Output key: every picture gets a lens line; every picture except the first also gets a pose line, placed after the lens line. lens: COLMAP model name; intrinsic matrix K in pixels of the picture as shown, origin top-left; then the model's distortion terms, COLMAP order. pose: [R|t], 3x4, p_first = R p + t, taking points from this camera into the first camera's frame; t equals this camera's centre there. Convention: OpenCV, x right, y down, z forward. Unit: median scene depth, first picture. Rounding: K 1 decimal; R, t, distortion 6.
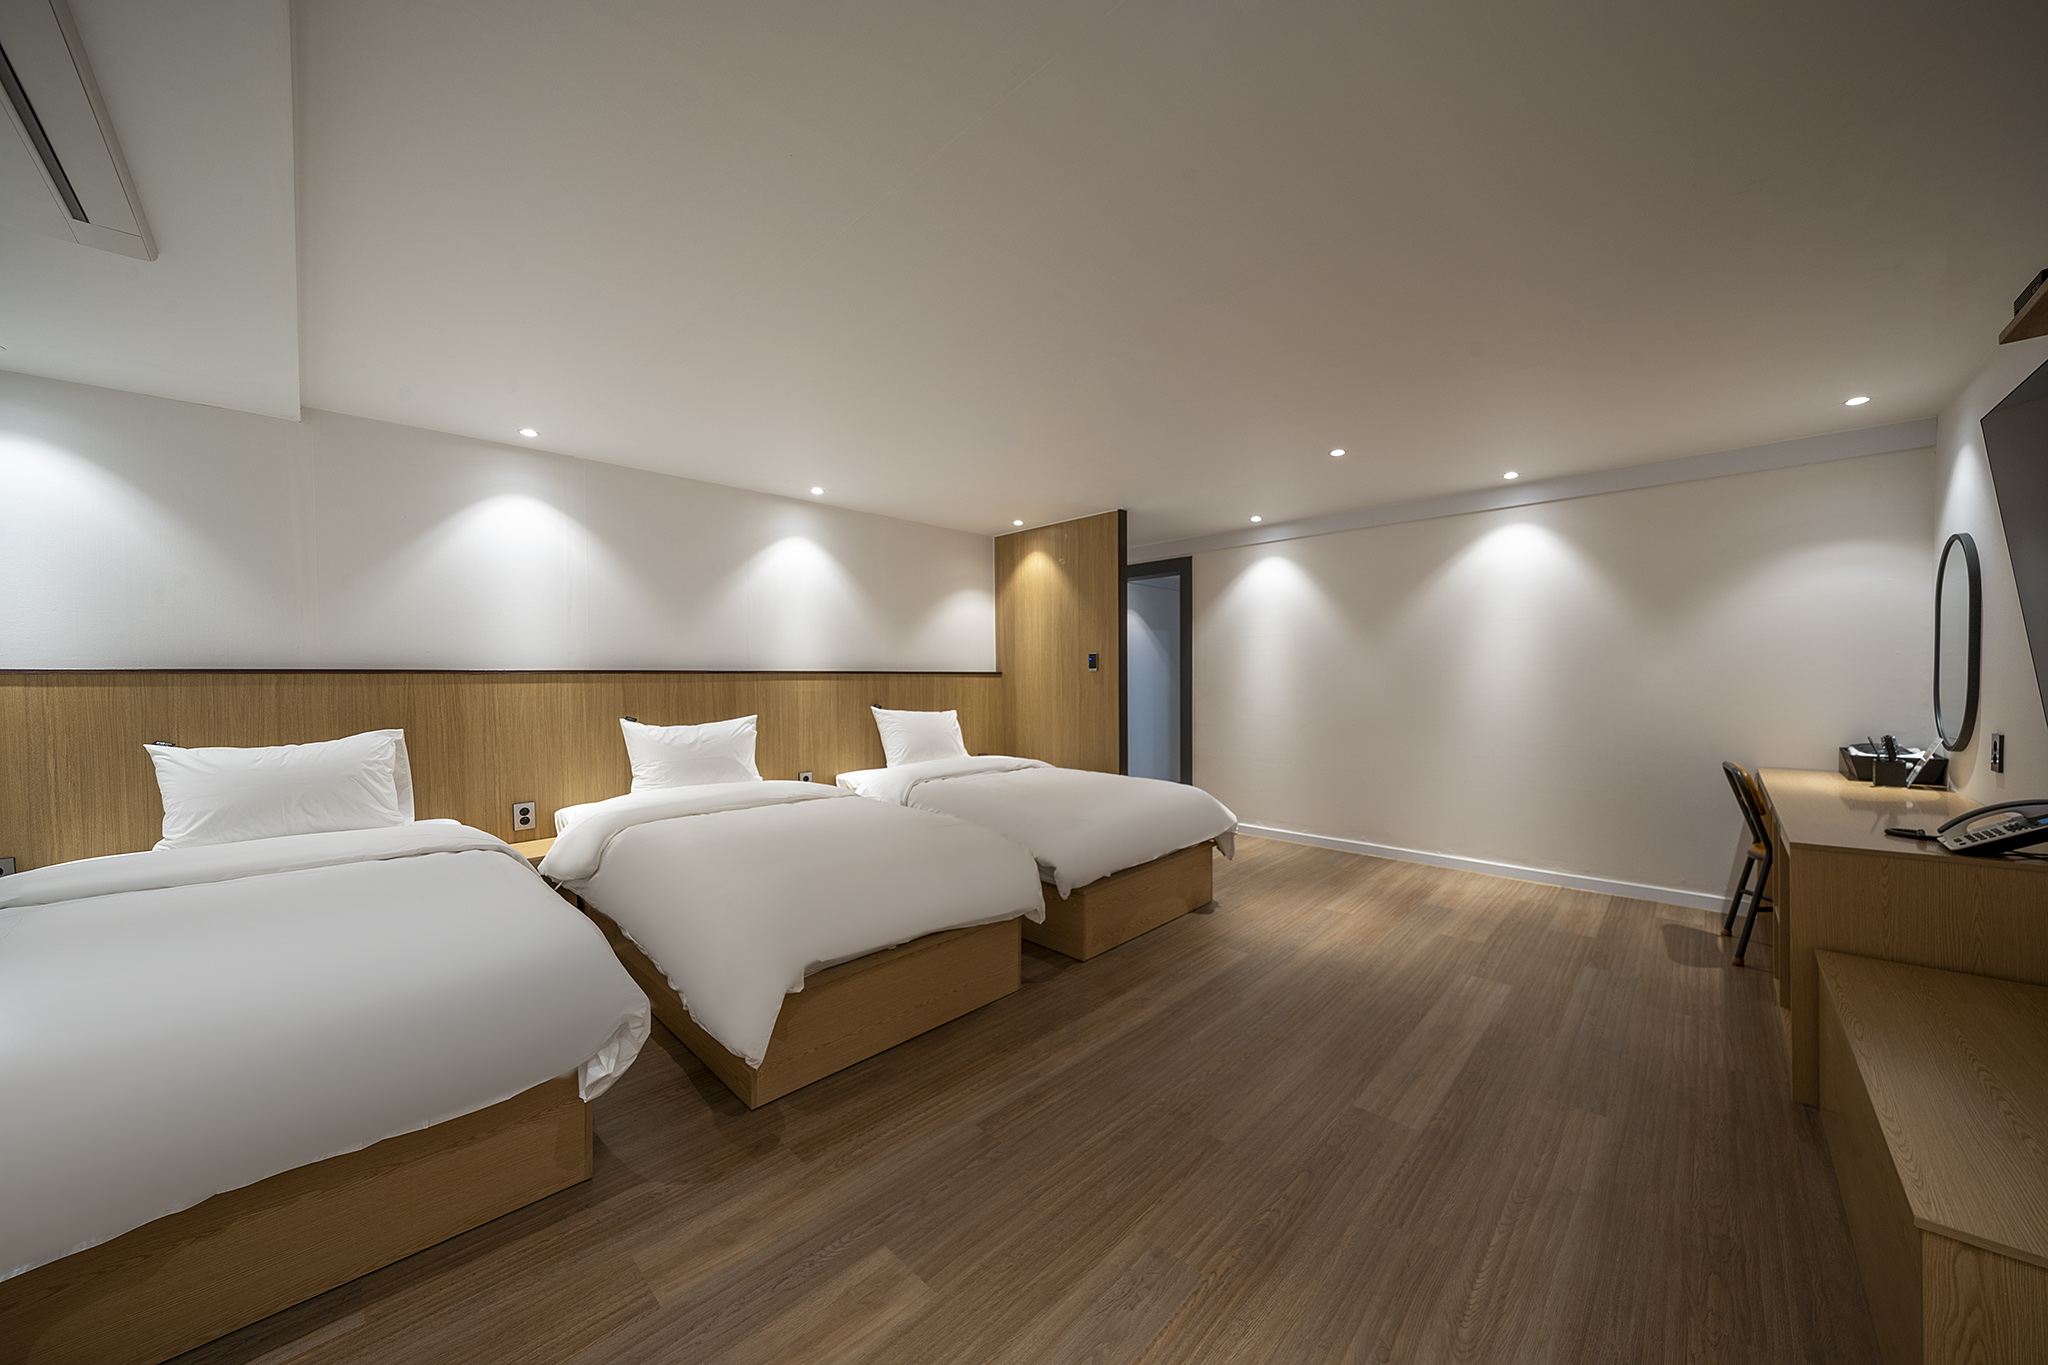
lens RADIAL K [[702.6, 0, 1036.4], [0, 702.6, 696.9], [0, 0, 1]] dist [-0.000277, -0.000161]
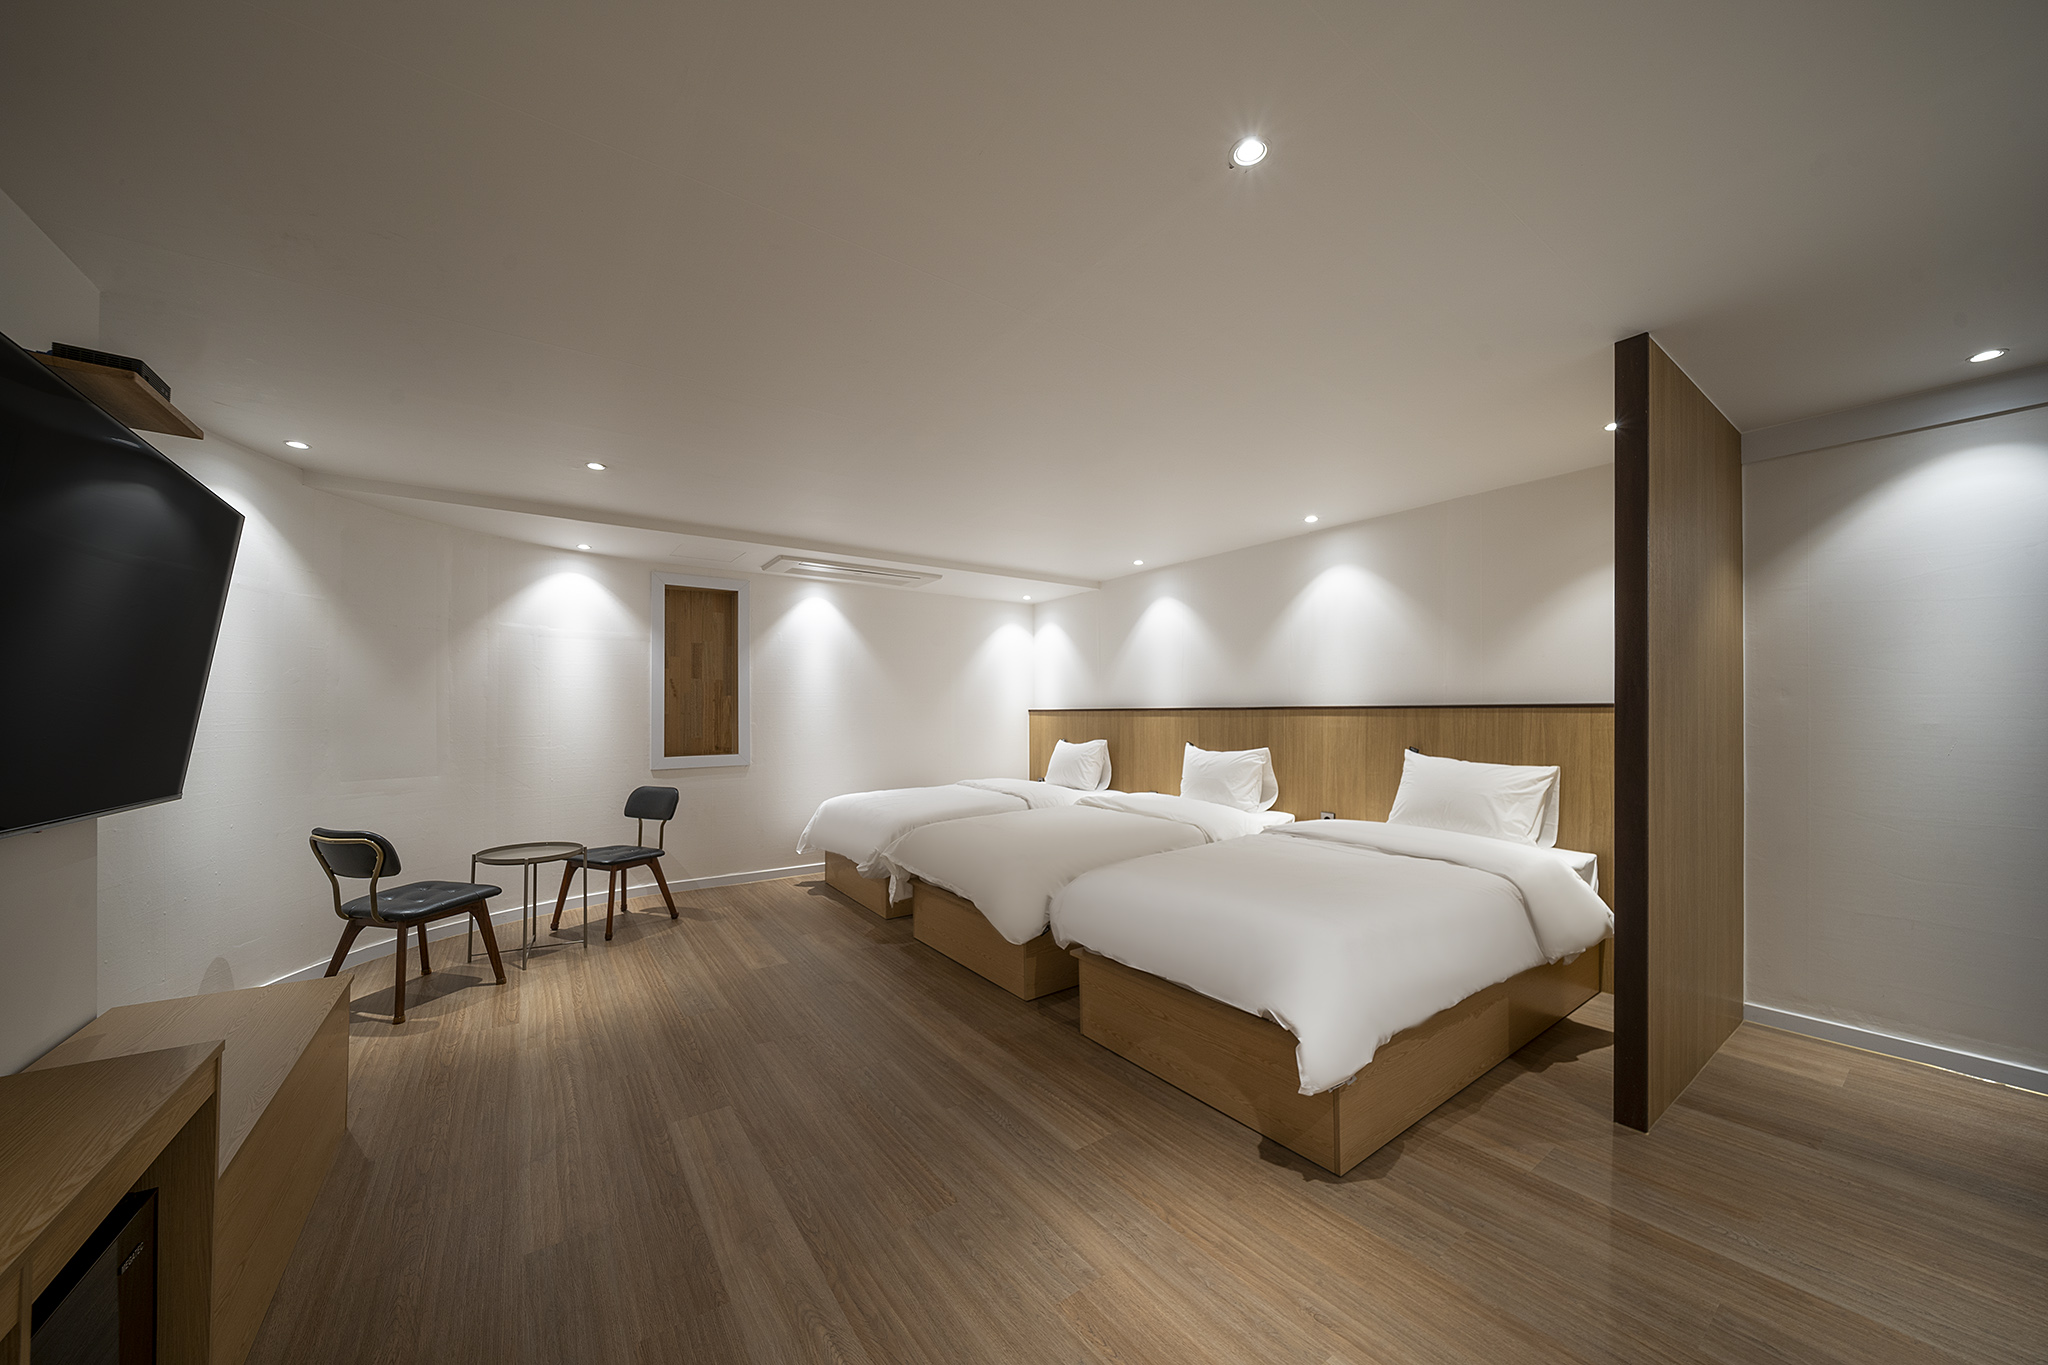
lens RADIAL K [[716.2, 0, 1035.5], [0, 716.2, 700.3], [0, 0, 1]] dist [0.000168, 0.000086]
pose [[-0.180958, -0.013397, -0.983400, 0.796656], [-0.024121, 0.999667, -0.009180, -0.030120], [0.983195, 0.022059, -0.181221, 0.895507]]
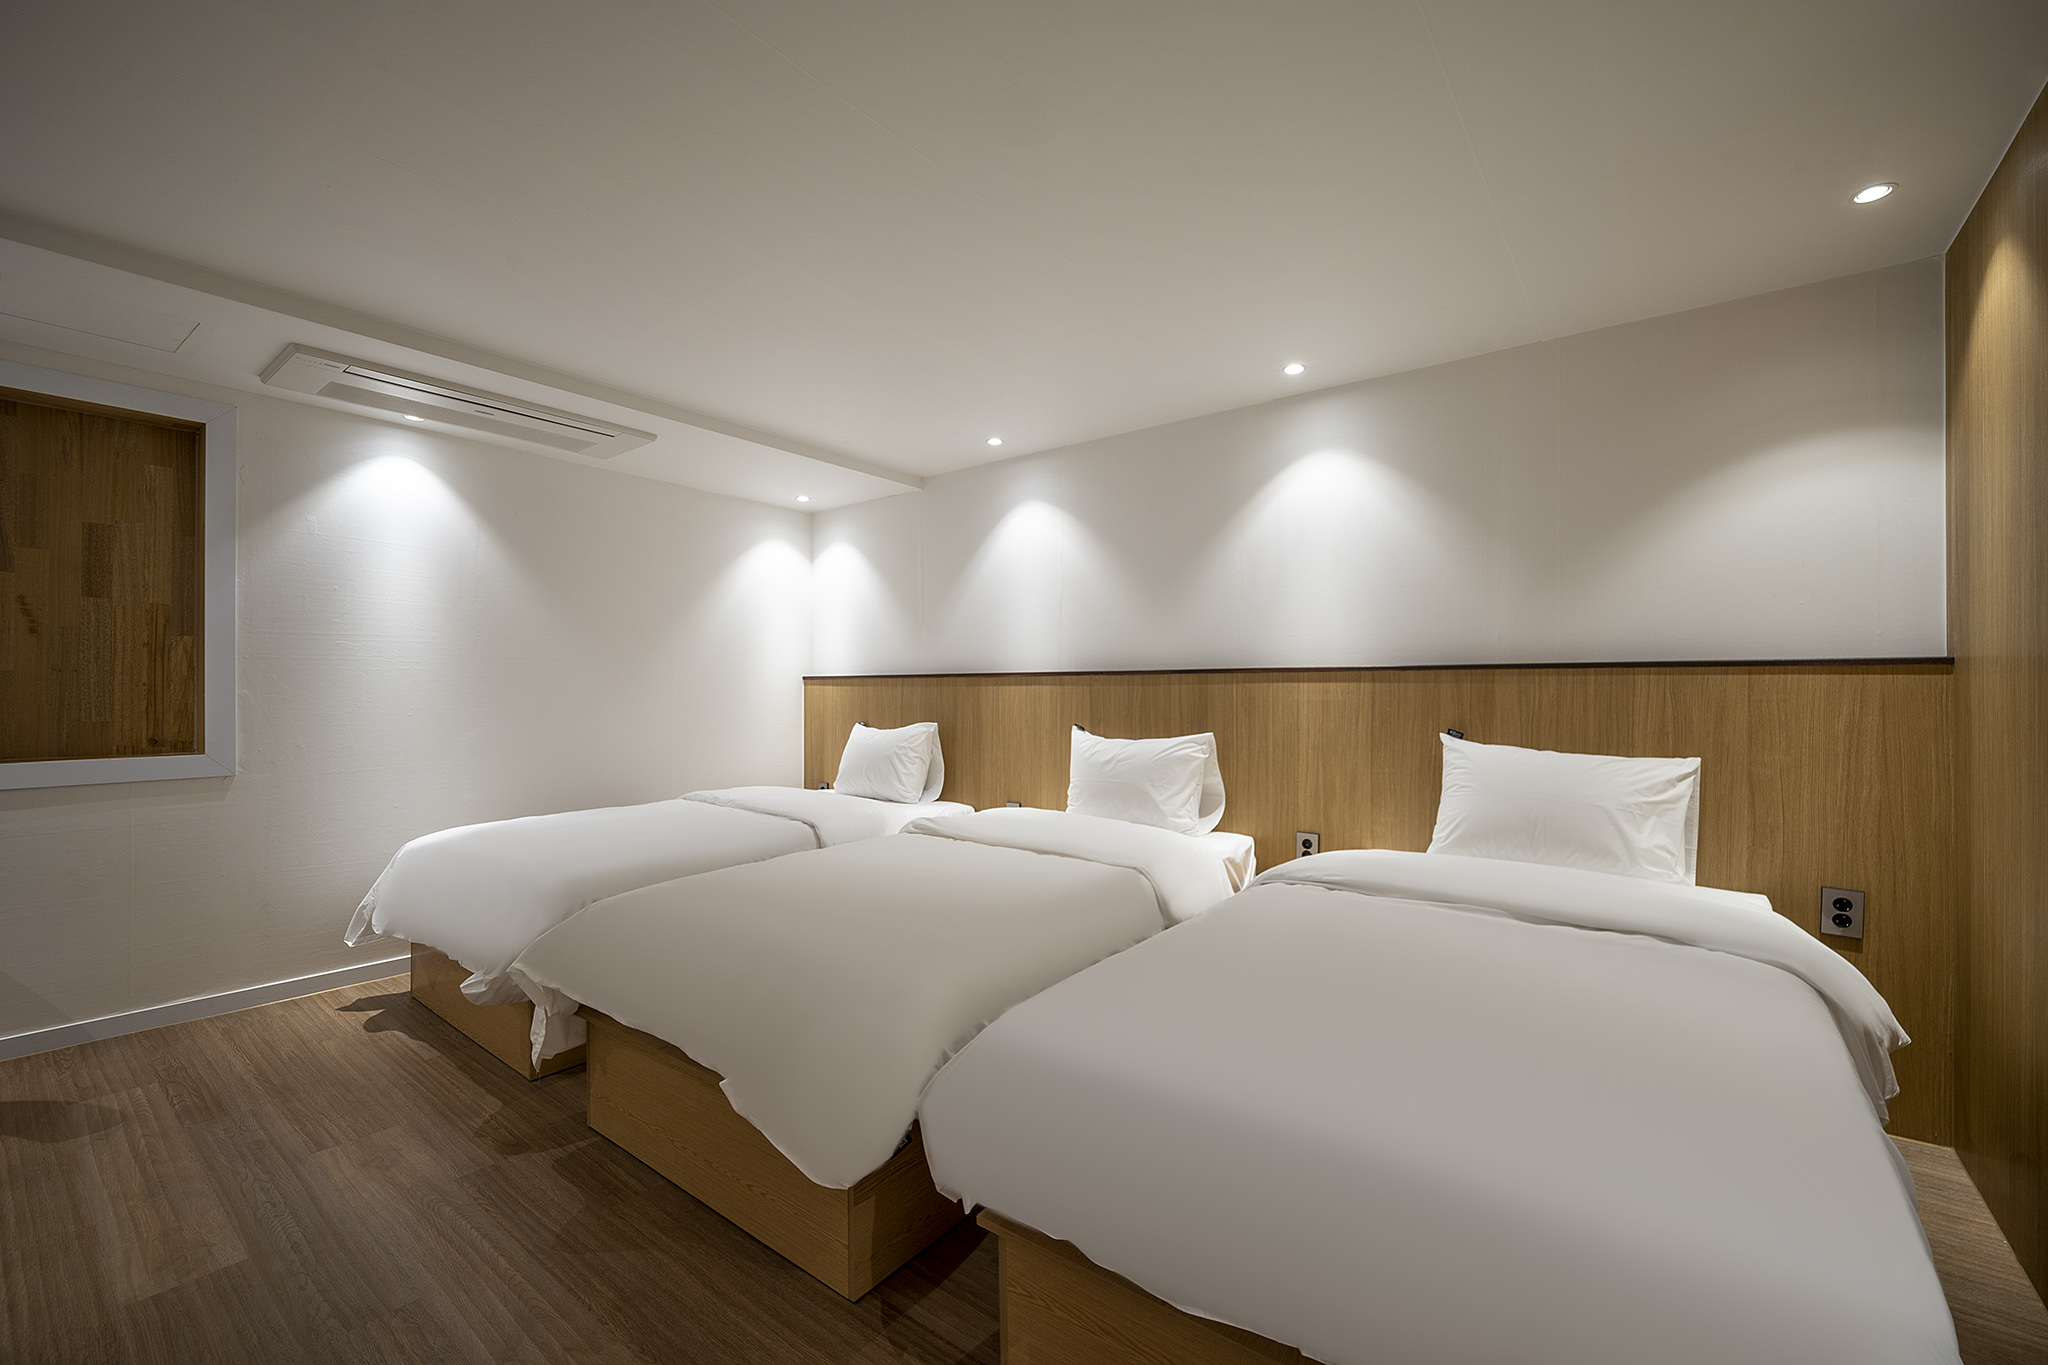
lens RADIAL K [[838.6, 0, 1039.0], [0, 838.6, 690.4], [0, 0, 1]] dist [-0.000998, -0.000208]
pose [[0.114086, -0.000241, -0.993471, 0.421664], [-0.031269, 0.999504, -0.003834, -0.007570], [0.992979, 0.031502, 0.114021, 0.778882]]
